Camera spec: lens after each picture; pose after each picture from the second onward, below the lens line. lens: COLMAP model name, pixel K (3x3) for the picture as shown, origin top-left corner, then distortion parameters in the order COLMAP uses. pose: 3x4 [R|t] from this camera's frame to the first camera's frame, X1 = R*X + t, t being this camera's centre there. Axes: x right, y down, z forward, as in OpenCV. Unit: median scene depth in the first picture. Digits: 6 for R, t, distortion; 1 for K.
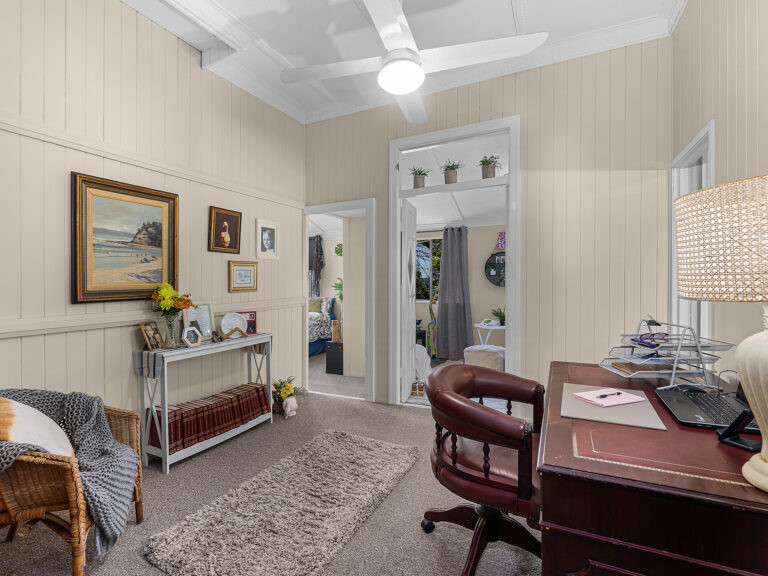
lens RADIAL K [[373.7, 0, 384.0], [0, 373.7, 288.0], [0, 0, 1]] dist [-0.001070, -0.000082]
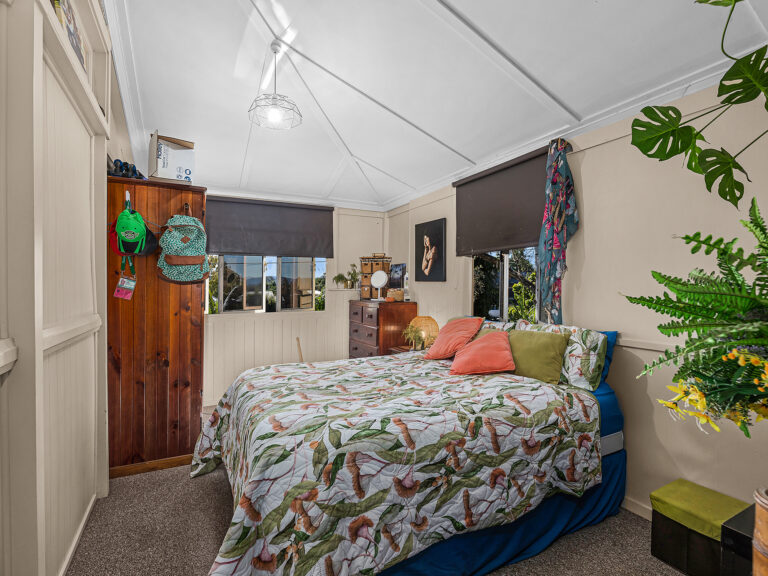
lens RADIAL K [[373.7, 0, 384.0], [0, 373.7, 288.0], [0, 0, 1]] dist [-0.001070, -0.000082]
pose [[0.800099, 0.012055, -0.599747, -0.118817], [-0.012339, 0.999917, 0.003637, -0.008274], [0.599741, 0.004490, 0.800182, 0.762028]]
